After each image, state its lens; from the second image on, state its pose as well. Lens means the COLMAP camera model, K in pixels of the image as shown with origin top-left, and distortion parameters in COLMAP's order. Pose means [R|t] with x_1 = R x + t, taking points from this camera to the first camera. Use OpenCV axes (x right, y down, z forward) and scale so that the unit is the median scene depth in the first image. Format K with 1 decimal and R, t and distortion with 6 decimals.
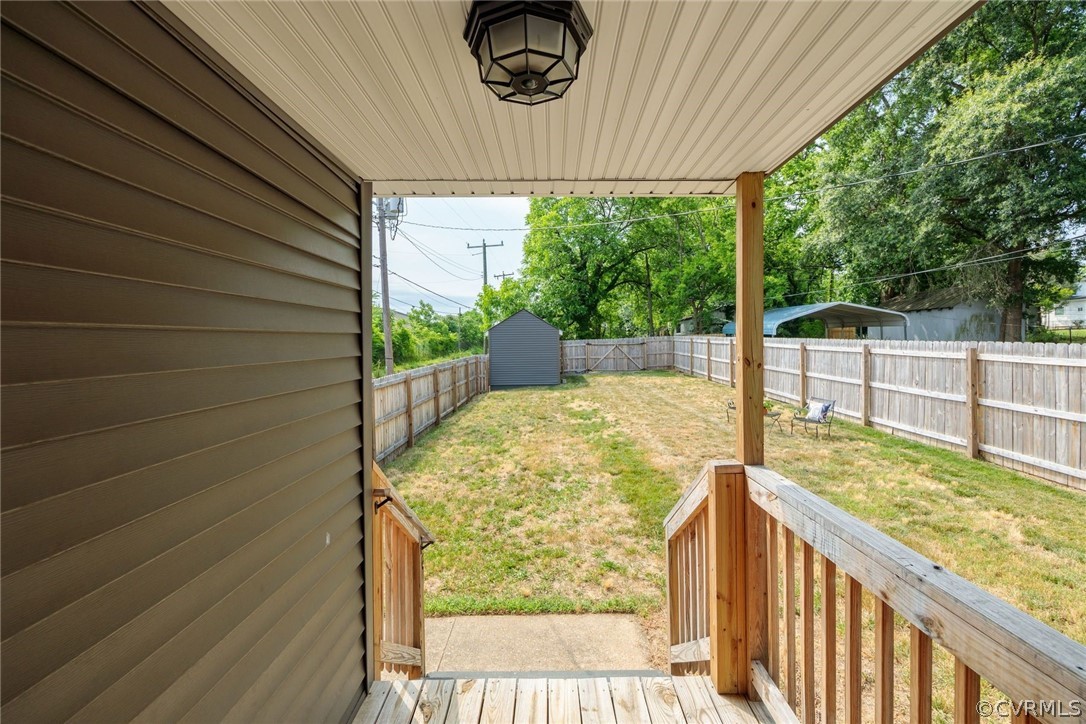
lens RADIAL K [[487.1, 0, 540.4], [0, 487.1, 352.3], [0, 0, 1]] dist [0.012062, 0.000403]
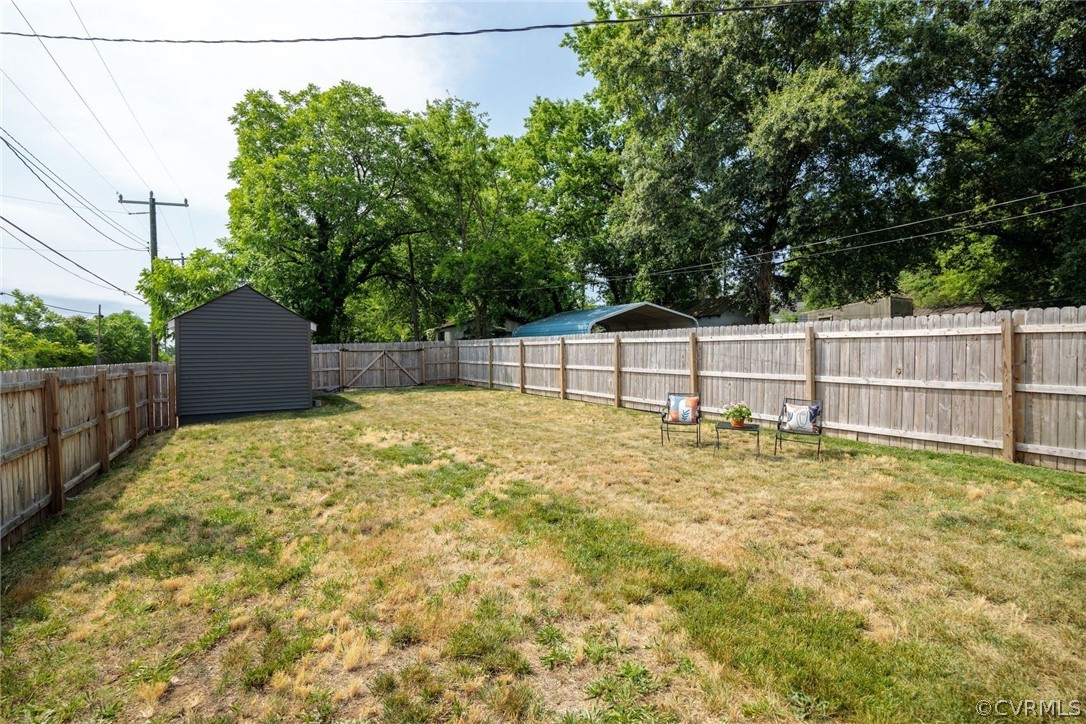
lens RADIAL K [[514.2, 0, 543.0], [0, 514.2, 362.0], [0, 0, 1]] dist [-0.010708, -0.000069]
pose [[0.848691, -0.003304, 0.528879, -0.086936], [0.016543, 0.999657, -0.020300, 0.036129], [-0.528630, 0.025978, 0.848454, 0.408348]]
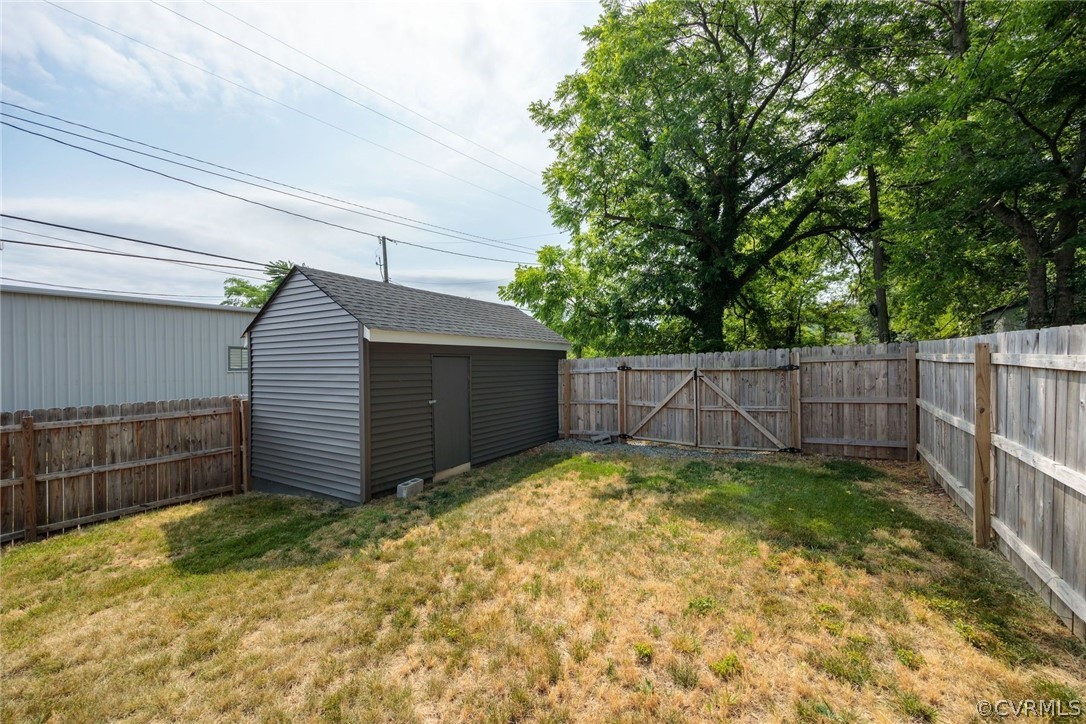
lens RADIAL K [[431.0, 0, 543.0], [0, 431.0, 362.0], [0, 0, 1]] dist [0.000759, 0.000228]
pose [[0.840506, 0.001672, -0.541799, 0.412460], [-0.014439, 0.999709, -0.019314, -0.026274], [0.541610, 0.024056, 0.840286, 1.227560]]
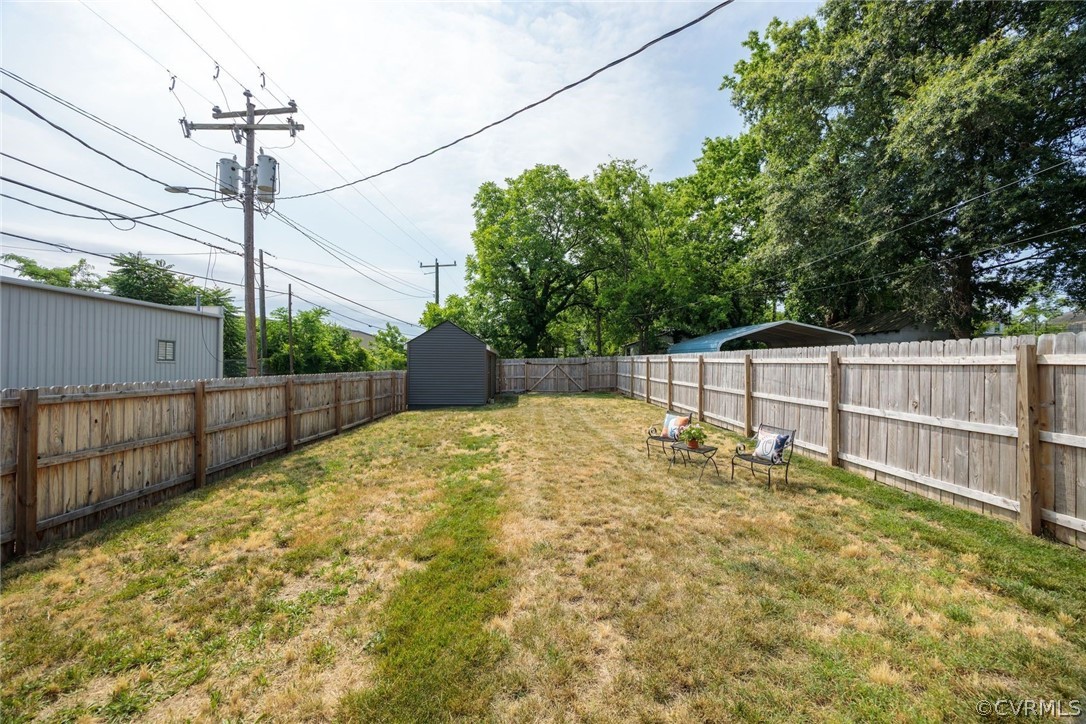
lens RADIAL K [[431.0, 0, 543.0], [0, 431.0, 362.0], [0, 0, 1]] dist [0.000759, 0.000228]
pose [[0.998577, 0.021271, 0.048913, 0.157056], [-0.019332, 0.999021, -0.039779, 0.024679], [-0.049711, 0.038777, 0.998011, 0.294529]]
